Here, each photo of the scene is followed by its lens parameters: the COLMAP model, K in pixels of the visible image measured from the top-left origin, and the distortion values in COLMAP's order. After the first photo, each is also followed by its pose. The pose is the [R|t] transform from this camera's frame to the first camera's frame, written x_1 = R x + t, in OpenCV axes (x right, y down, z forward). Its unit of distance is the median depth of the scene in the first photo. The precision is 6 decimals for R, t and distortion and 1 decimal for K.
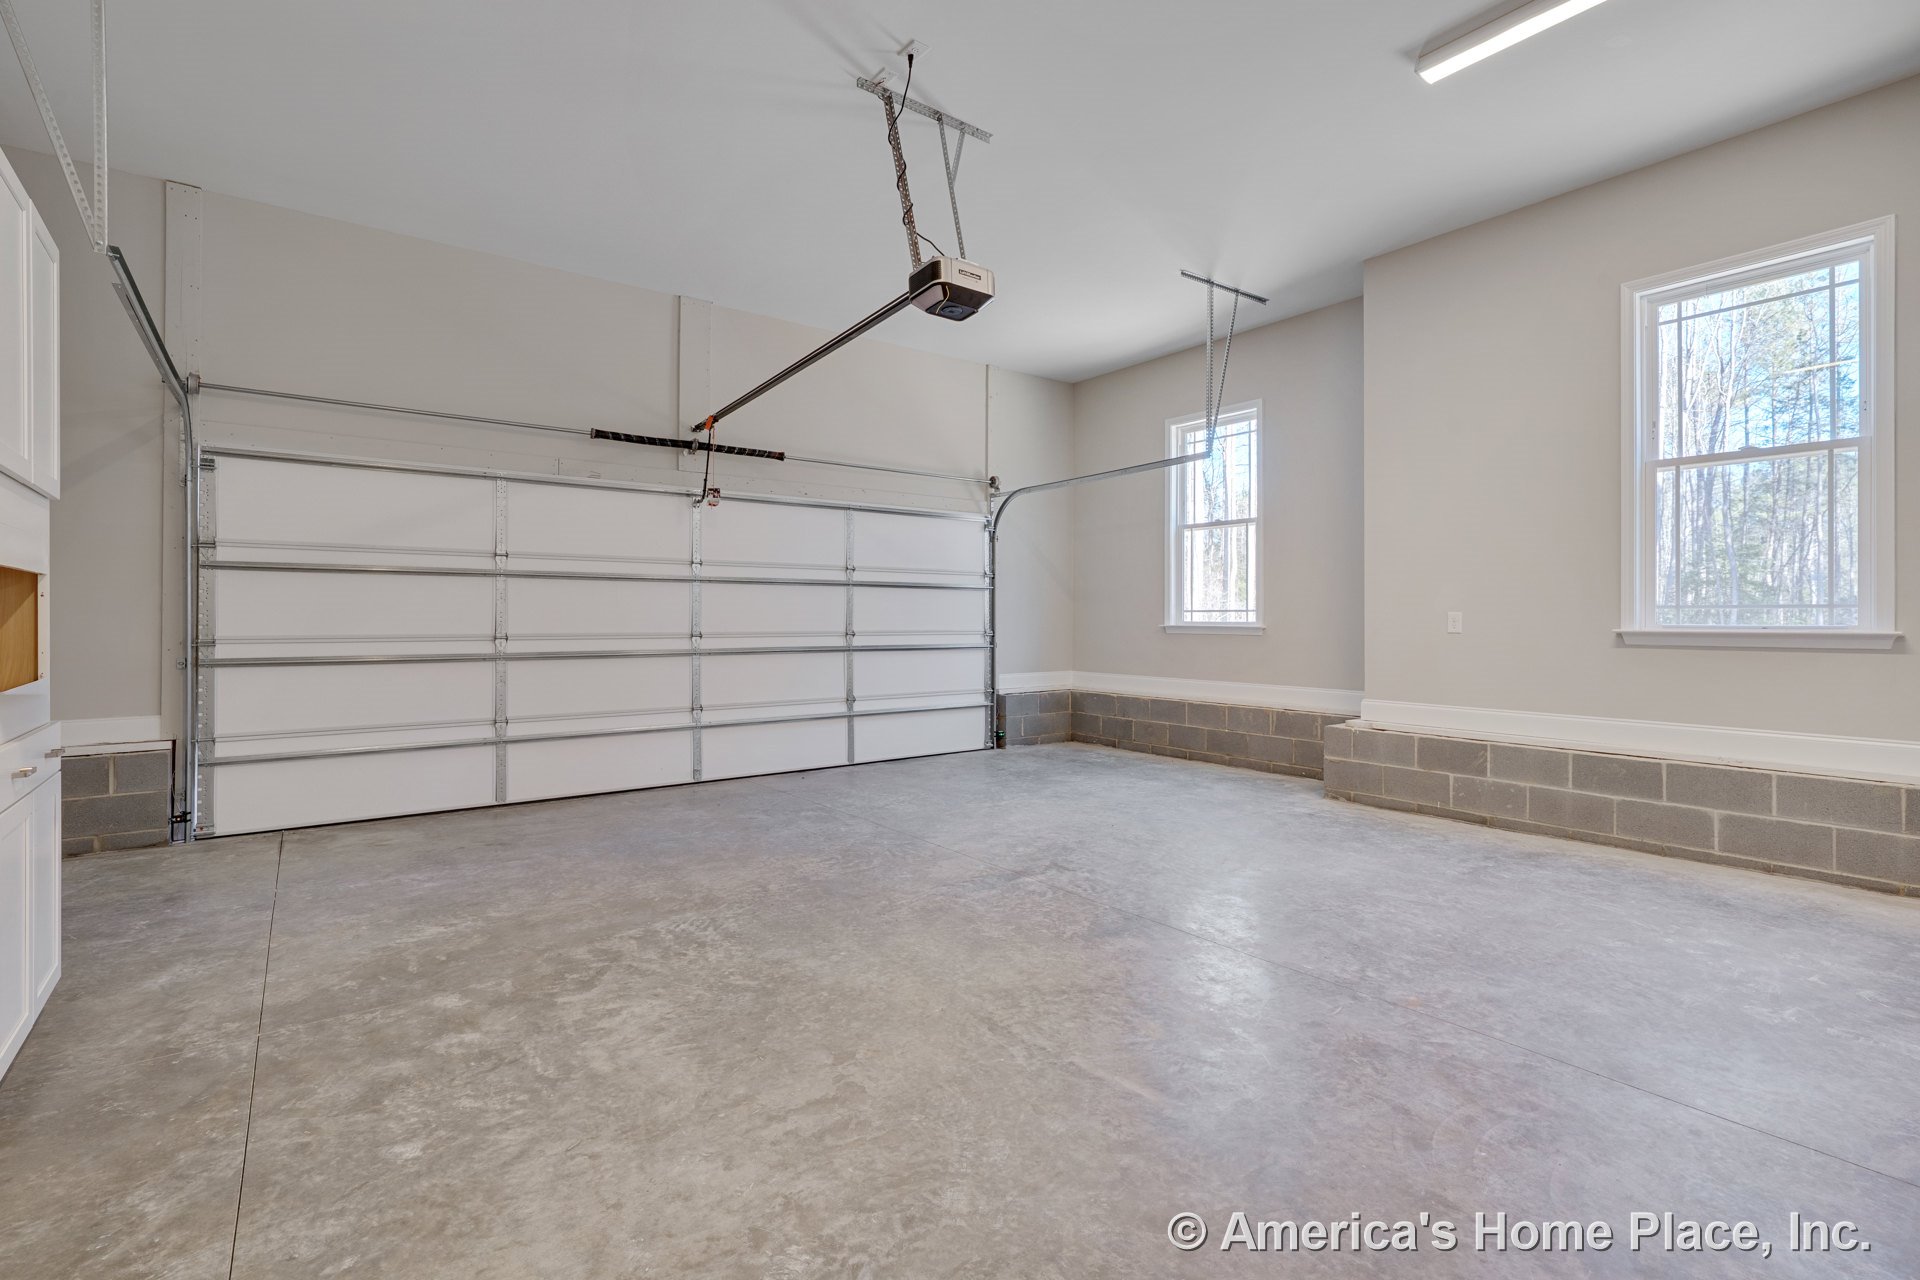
lens RADIAL K [[877.3, 0, 964.8], [0, 877.3, 617.8], [0, 0, 1]] dist [-0.000889, 0.000627]
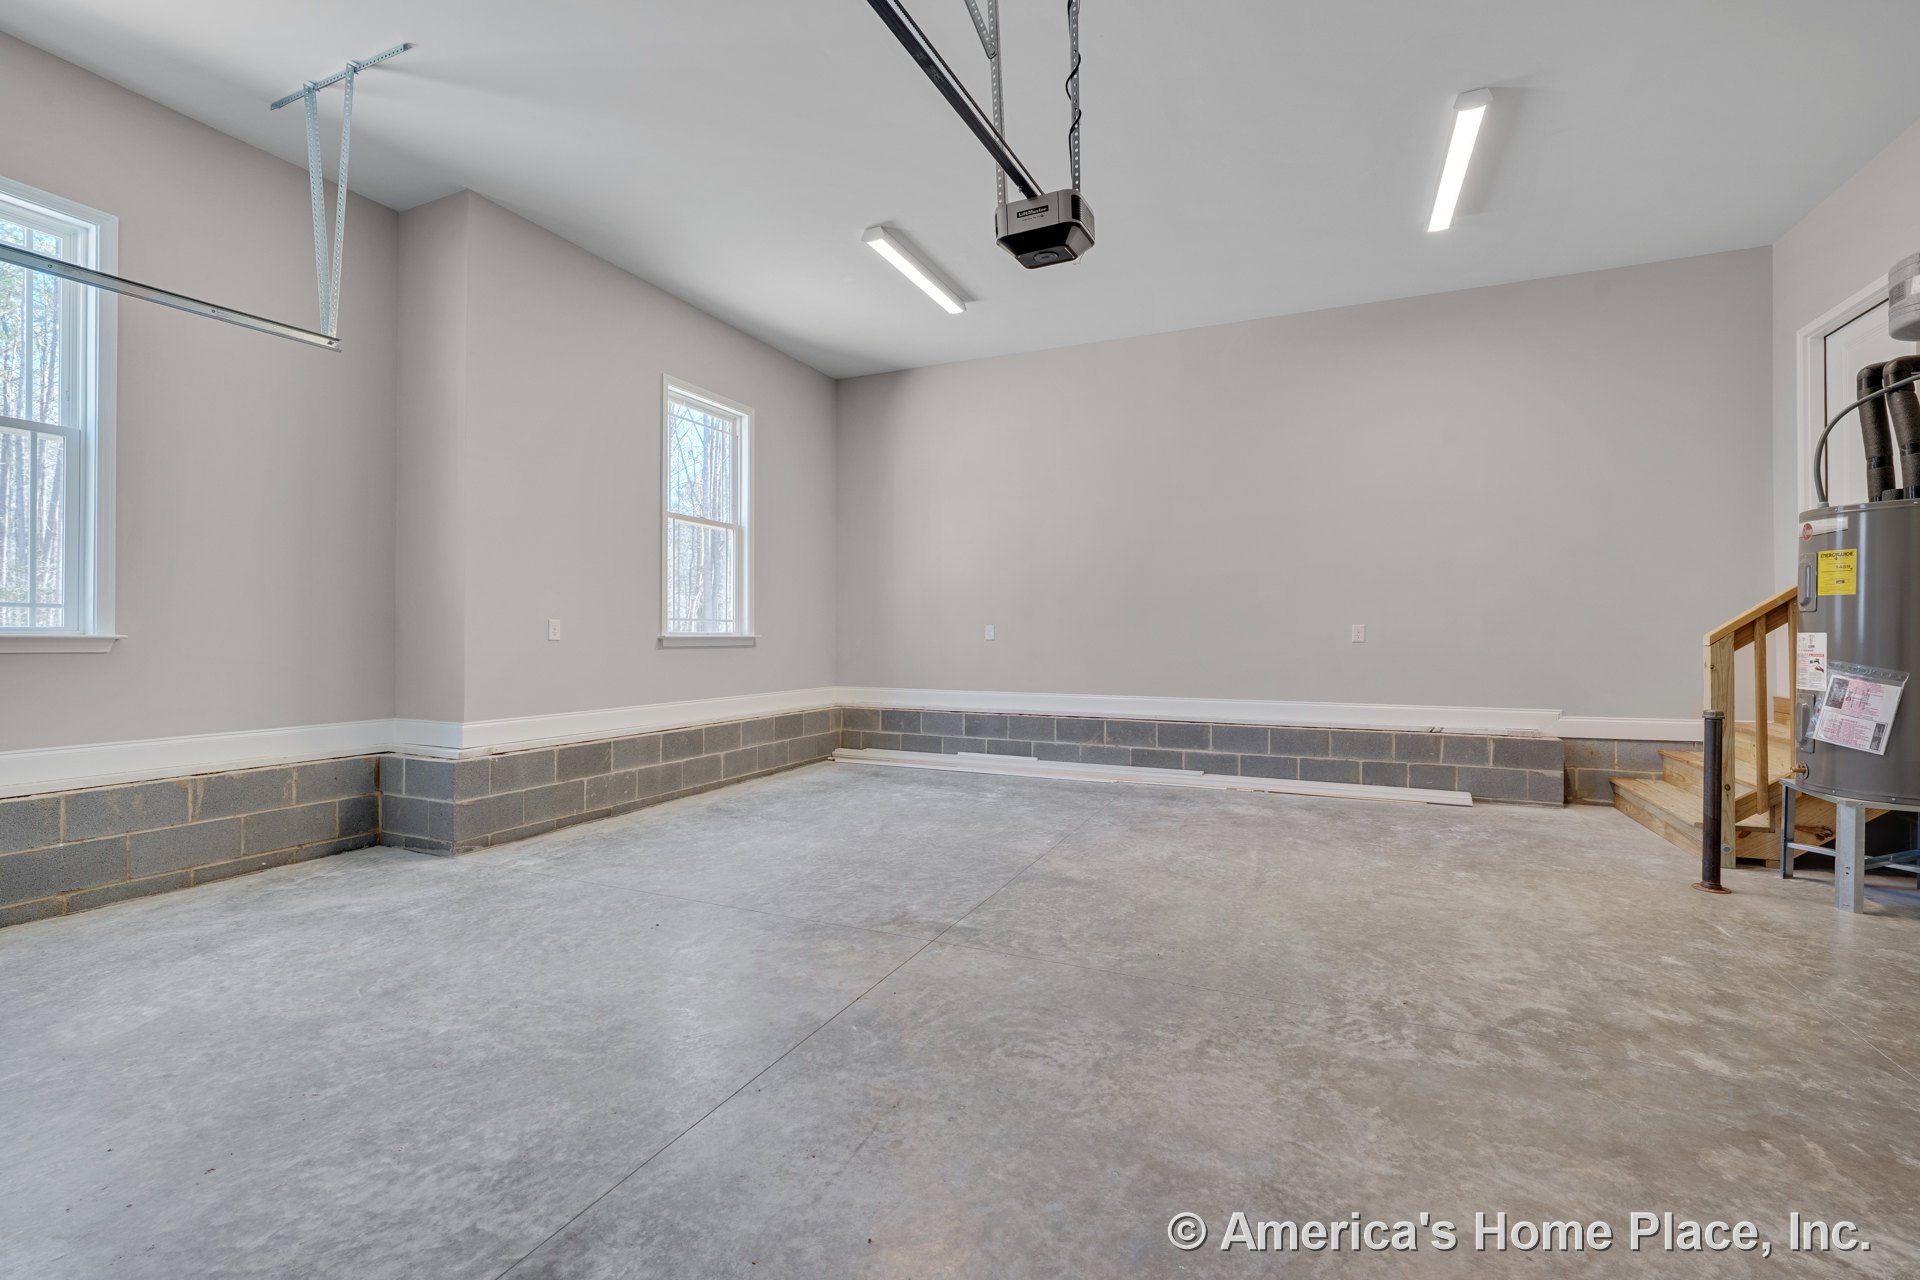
lens RADIAL K [[835.3, 0, 953.9], [0, 835.3, 632.9], [0, 0, 1]] dist [-0.026896, 0.008043]
pose [[-0.482234, 0.000410, 0.876042, -0.845549], [-0.001809, 0.999997, -0.001464, 0.015667], [-0.876041, -0.002291, -0.482232, 1.840317]]
